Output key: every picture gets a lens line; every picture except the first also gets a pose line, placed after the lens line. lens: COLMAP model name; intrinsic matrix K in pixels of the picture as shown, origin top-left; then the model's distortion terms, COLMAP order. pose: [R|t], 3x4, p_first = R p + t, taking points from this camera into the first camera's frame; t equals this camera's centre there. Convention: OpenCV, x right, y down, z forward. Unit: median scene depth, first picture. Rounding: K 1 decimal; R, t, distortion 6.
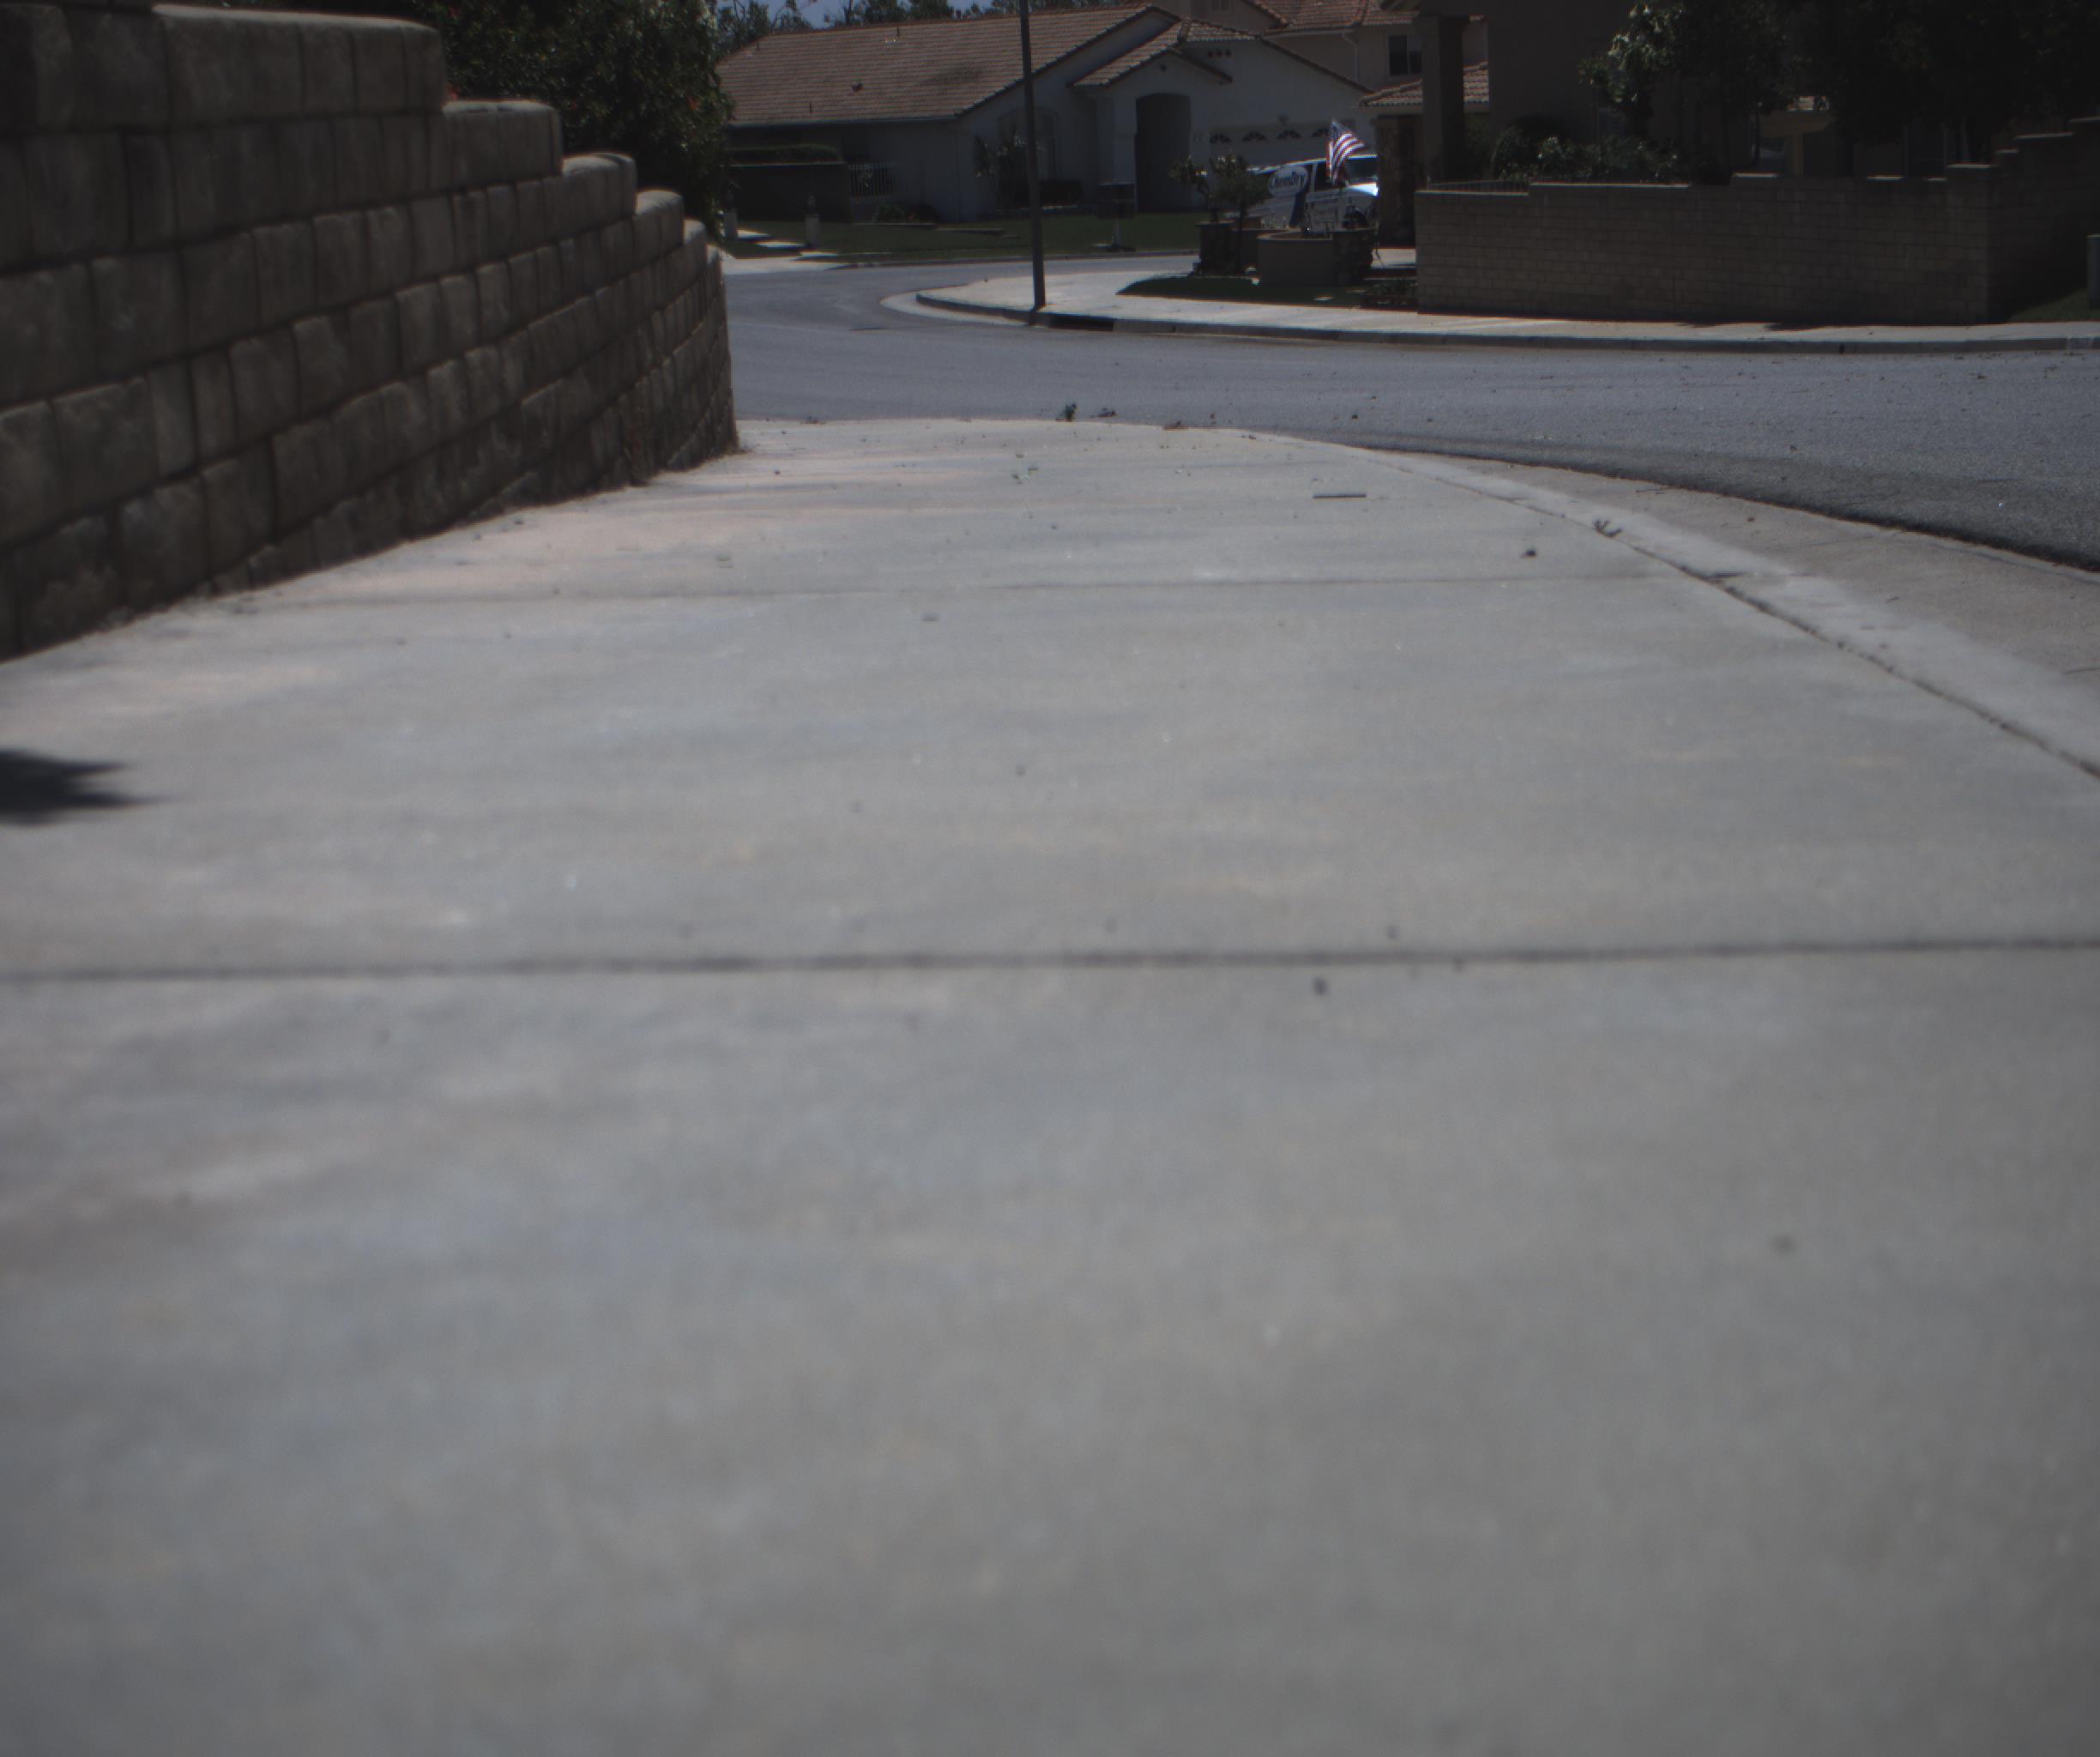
lens RADIAL K [[4012.7, 0, 1042.7], [0, 4012.7, 877.0], [0, 0, 1]] dist [-0.180955, 0.949769]
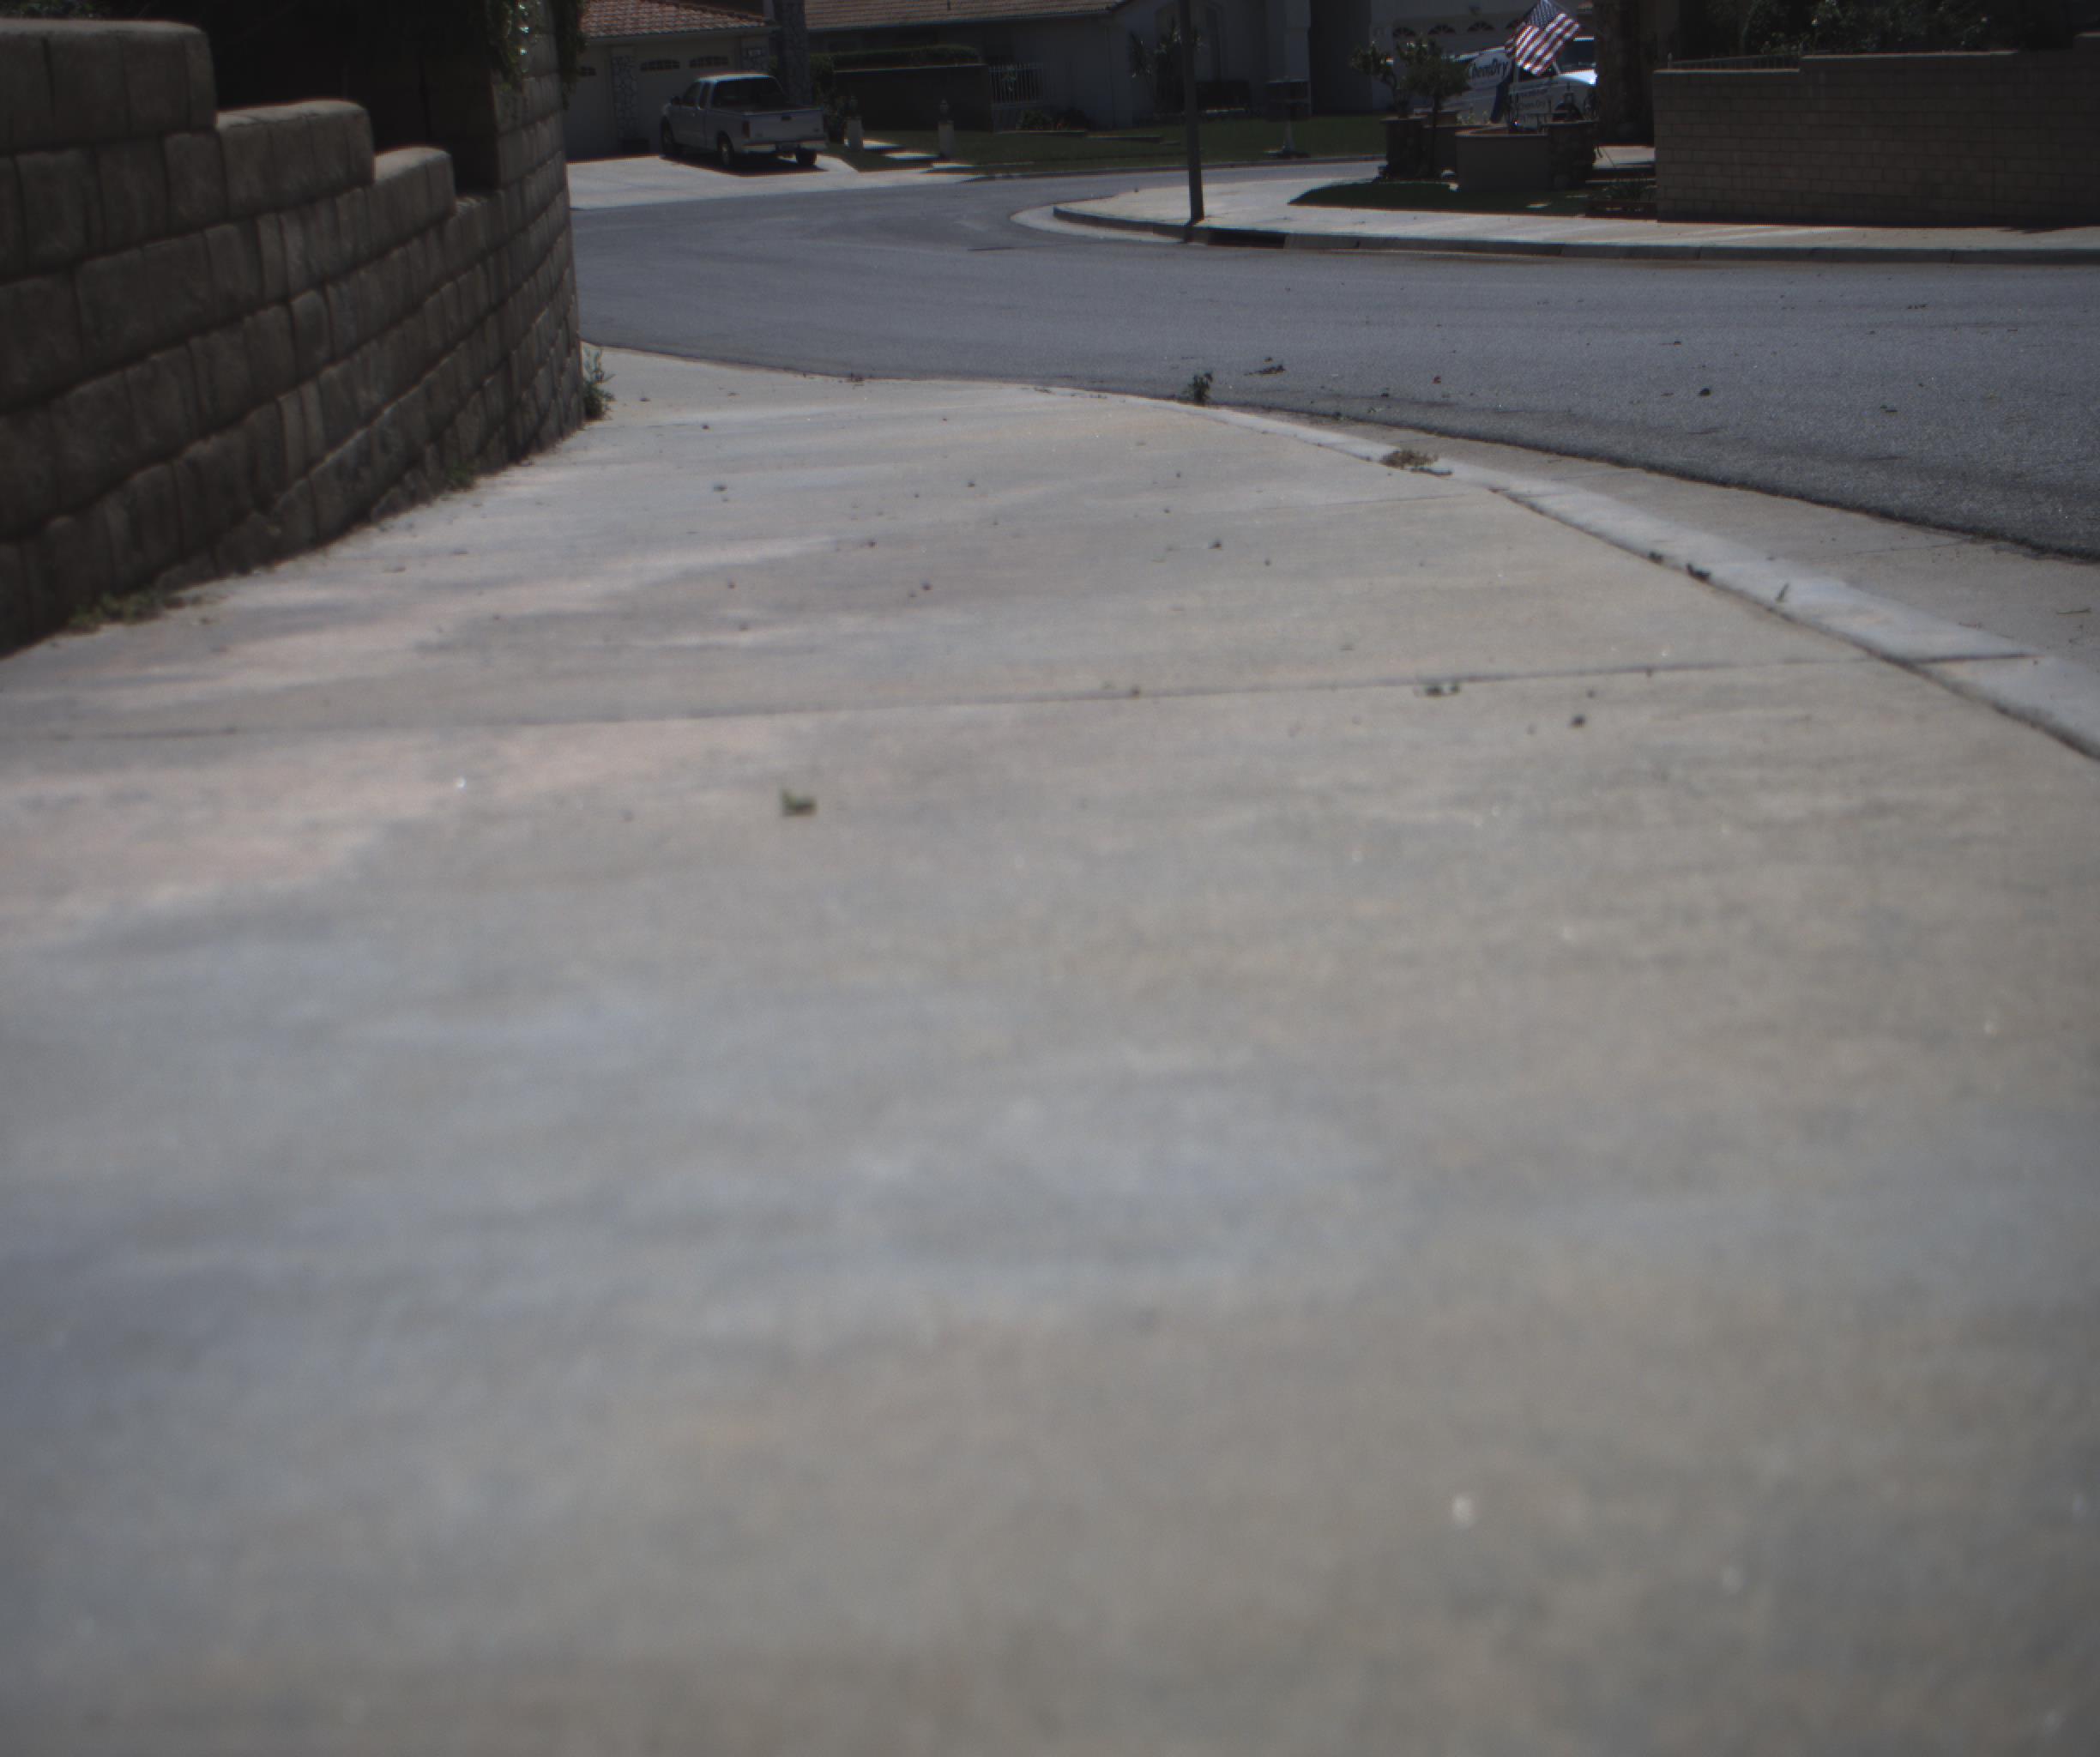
lens RADIAL K [[4012.7, 0, 1042.7], [0, 4012.7, 877.0], [0, 0, 1]] dist [-0.180955, 0.949769]
pose [[0.998982, -0.006520, -0.044639, 0.003508], [0.007398, 0.999782, 0.019527, -0.021406], [0.044502, -0.019838, 0.998812, 0.158742]]
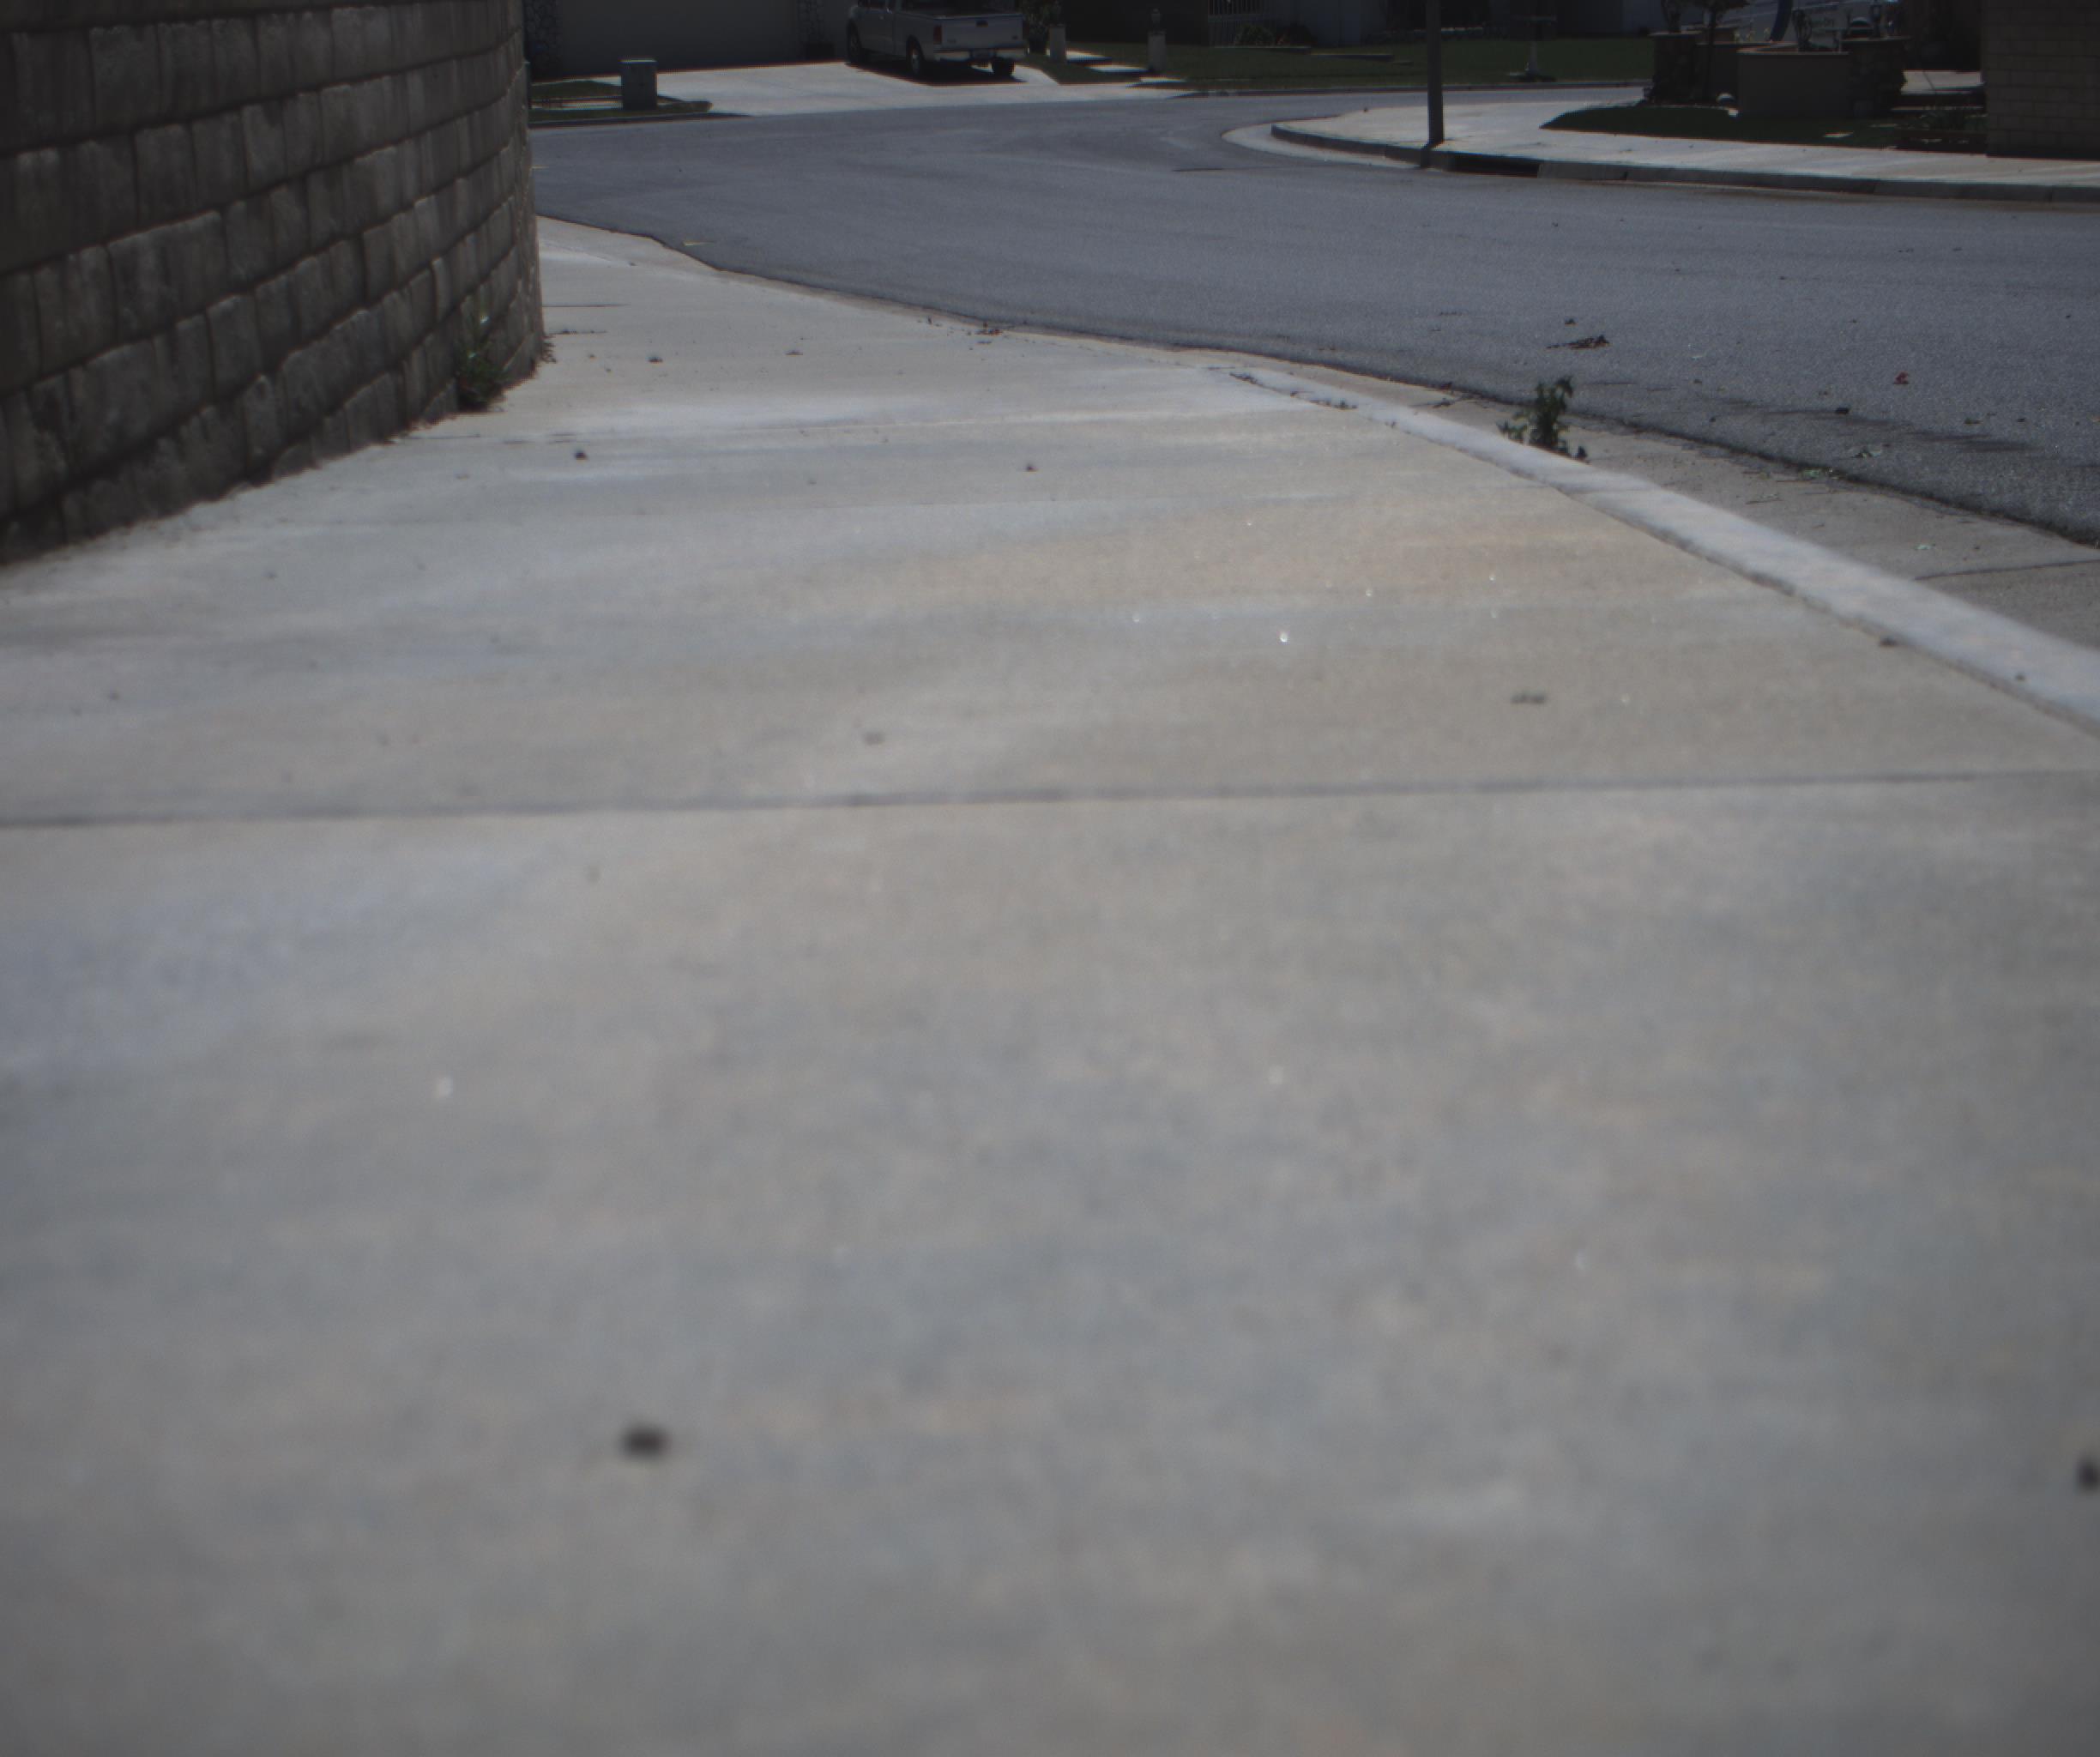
lens RADIAL K [[4012.7, 0, 1042.7], [0, 4012.7, 877.0], [0, 0, 1]] dist [-0.180955, 0.949769]
pose [[0.995269, 0.028175, -0.092985, -0.000724], [-0.024764, 0.998984, 0.037645, -0.034484], [0.093951, -0.035165, 0.994956, 0.264851]]
